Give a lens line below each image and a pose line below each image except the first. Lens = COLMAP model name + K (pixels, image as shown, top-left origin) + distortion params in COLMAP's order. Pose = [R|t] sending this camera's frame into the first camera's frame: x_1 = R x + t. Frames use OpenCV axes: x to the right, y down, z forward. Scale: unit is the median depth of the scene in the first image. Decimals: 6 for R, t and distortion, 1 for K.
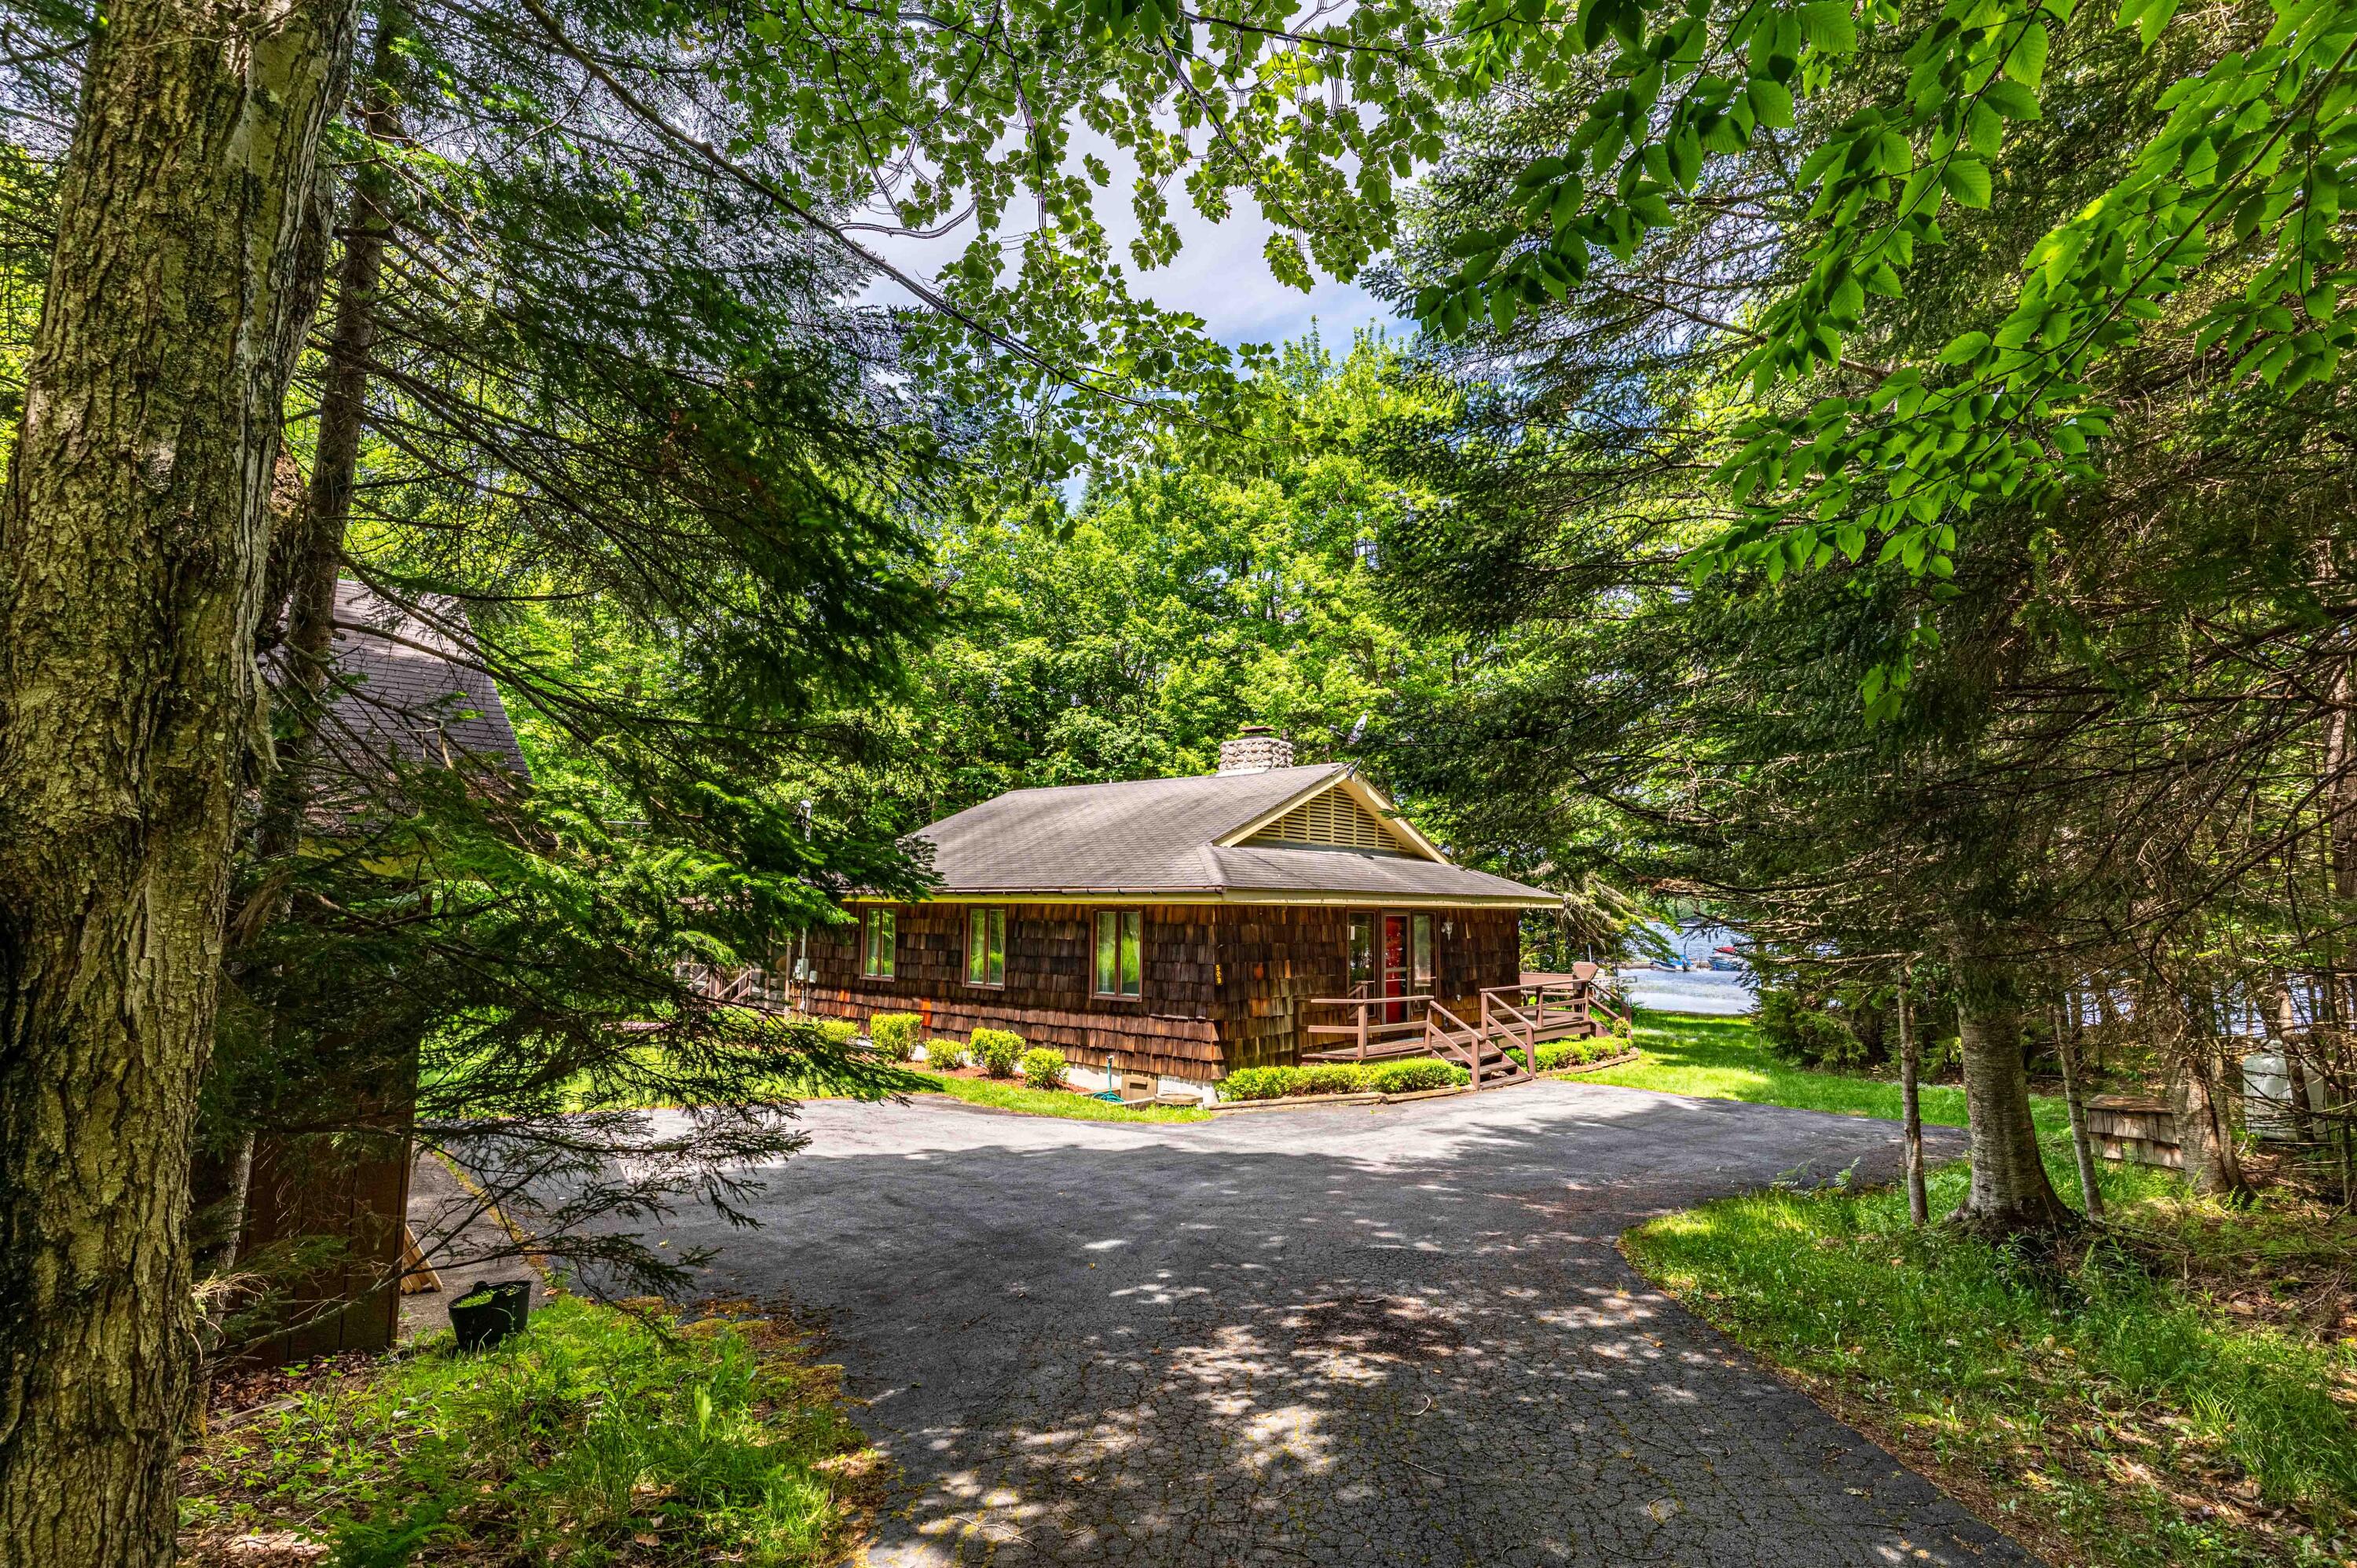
lens RADIAL K [[1151.0, 0, 1164.3], [0, 1151.0, 780.7], [0, 0, 1]] dist [-0.002275, -0.000069]
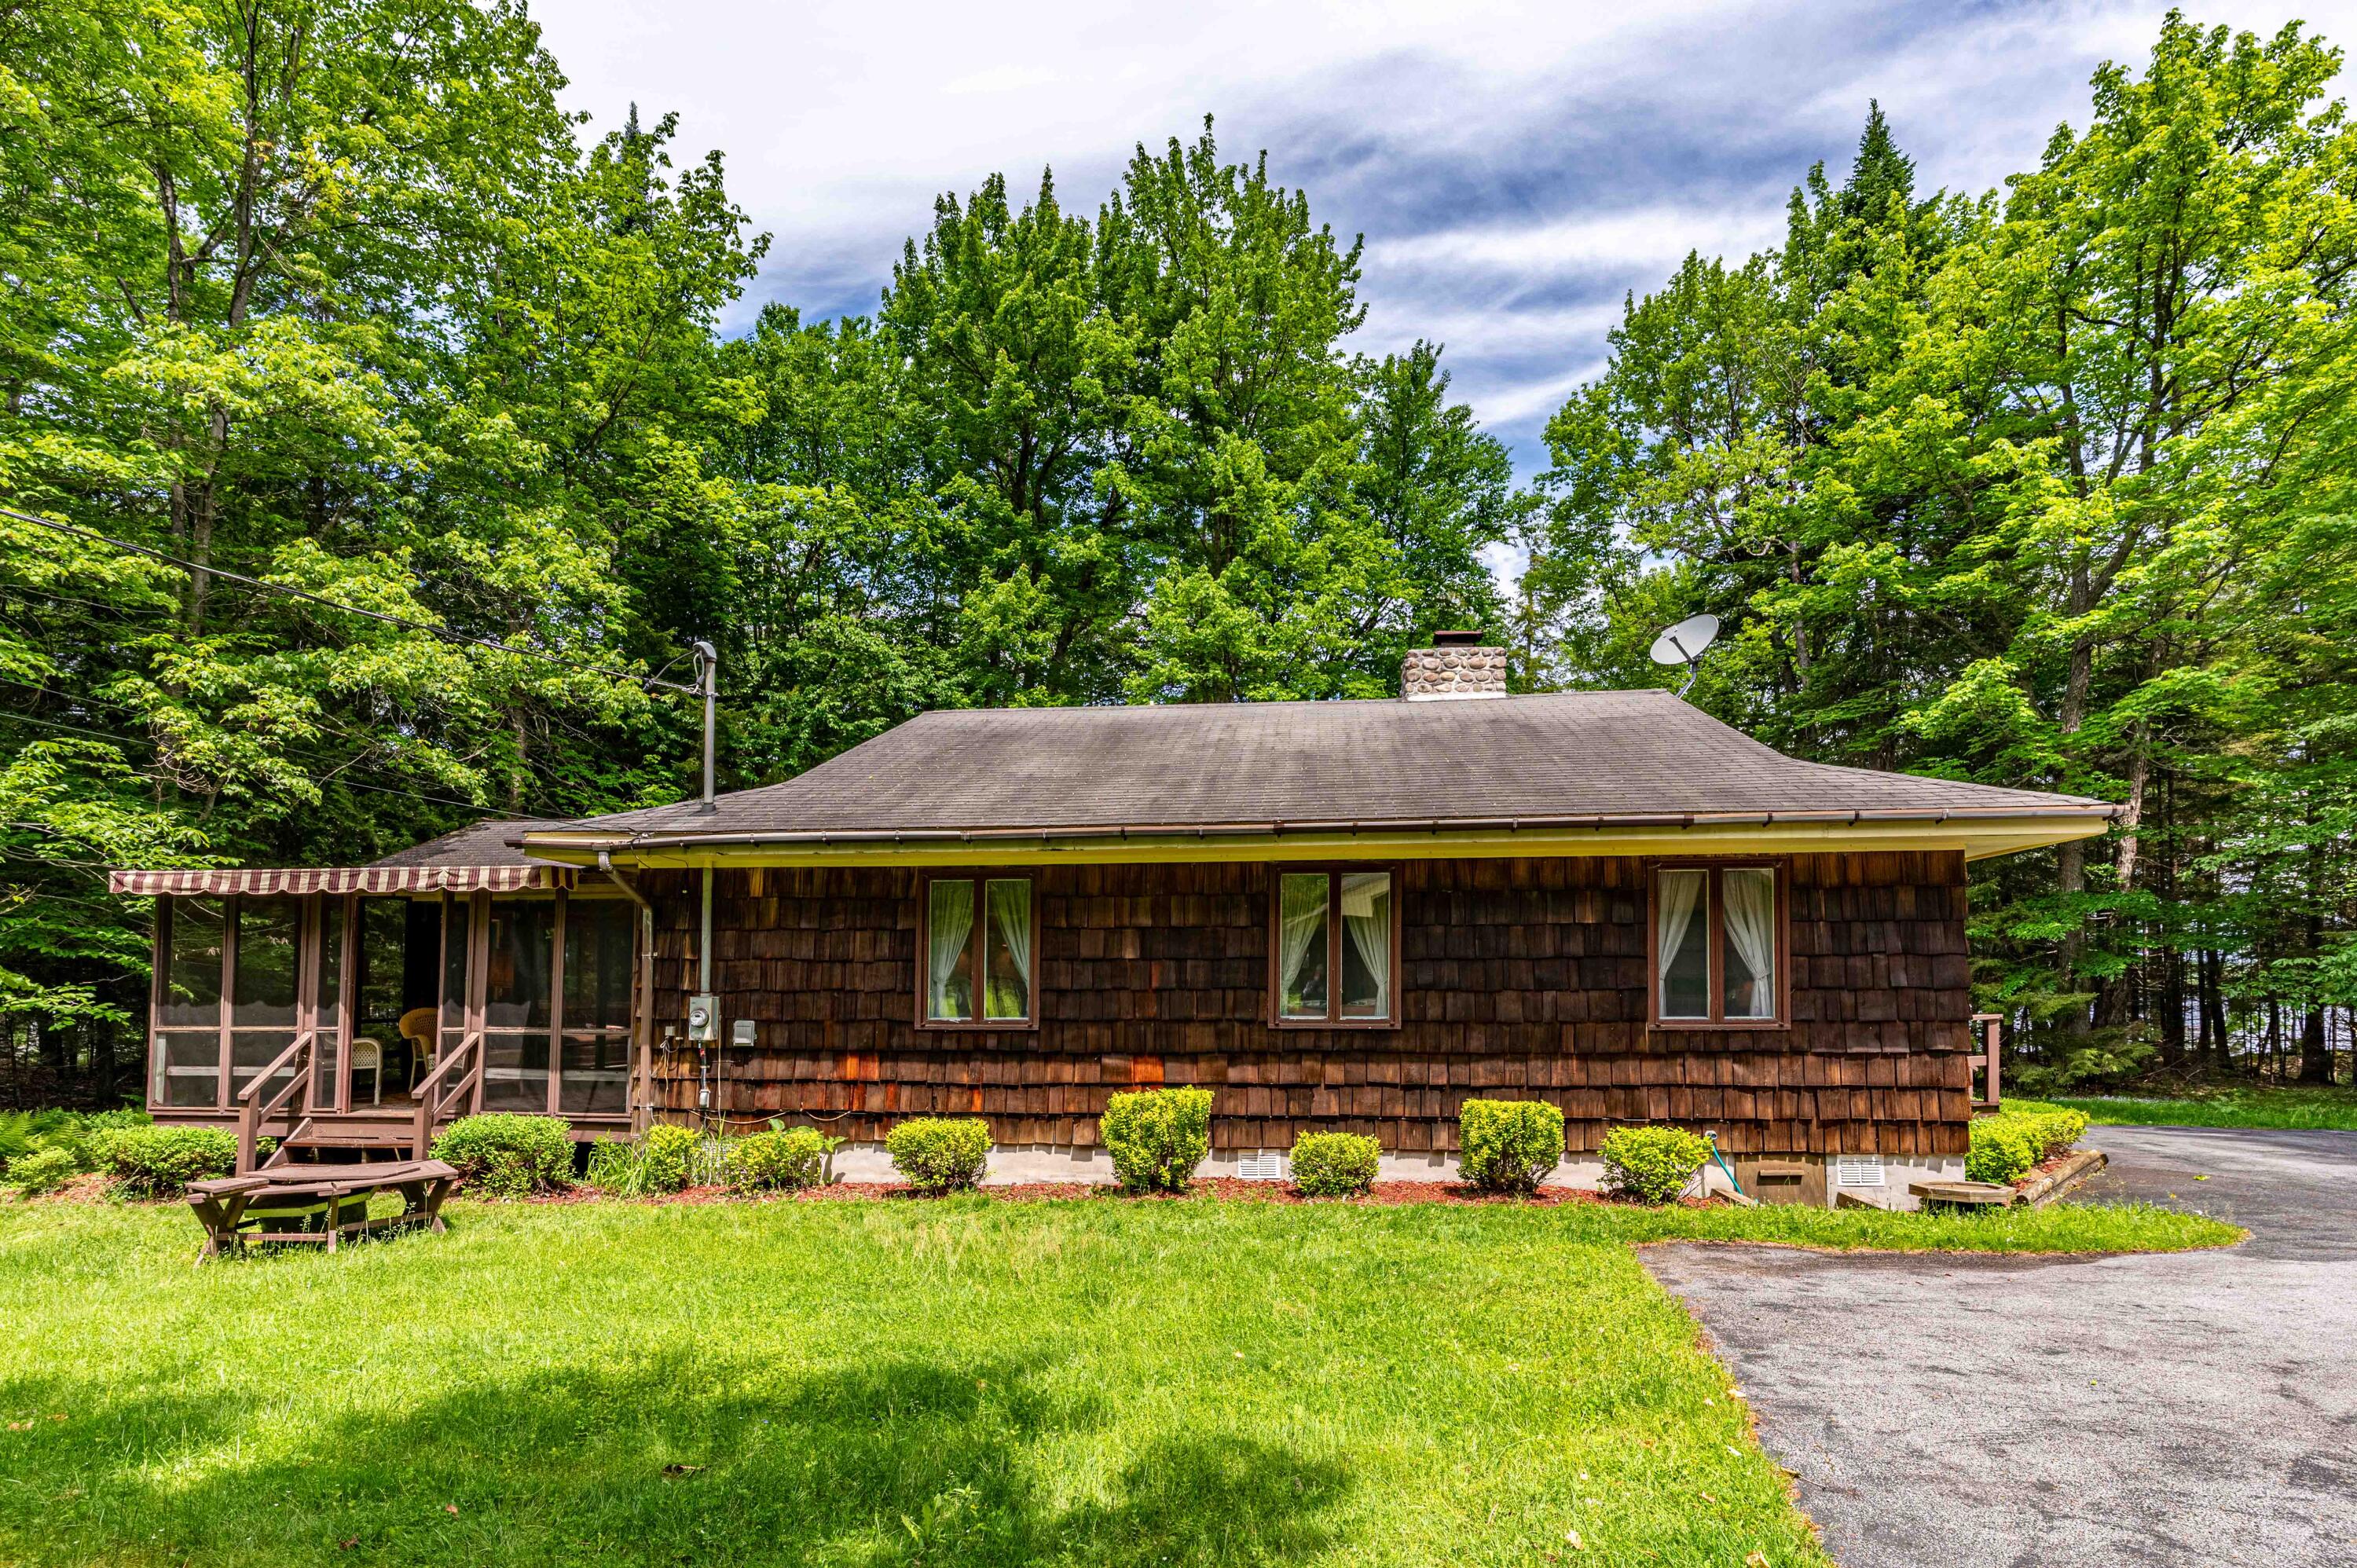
lens RADIAL K [[1147.7, 0, 1179.5], [0, 1147.7, 889.6], [0, 0, 1]] dist [-0.033398, -0.000058]
pose [[0.826409, 0.000314, 0.563071, -0.501715], [-0.047231, 0.996514, 0.068764, 0.091214], [-0.561087, -0.083422, 0.823543, 0.642933]]
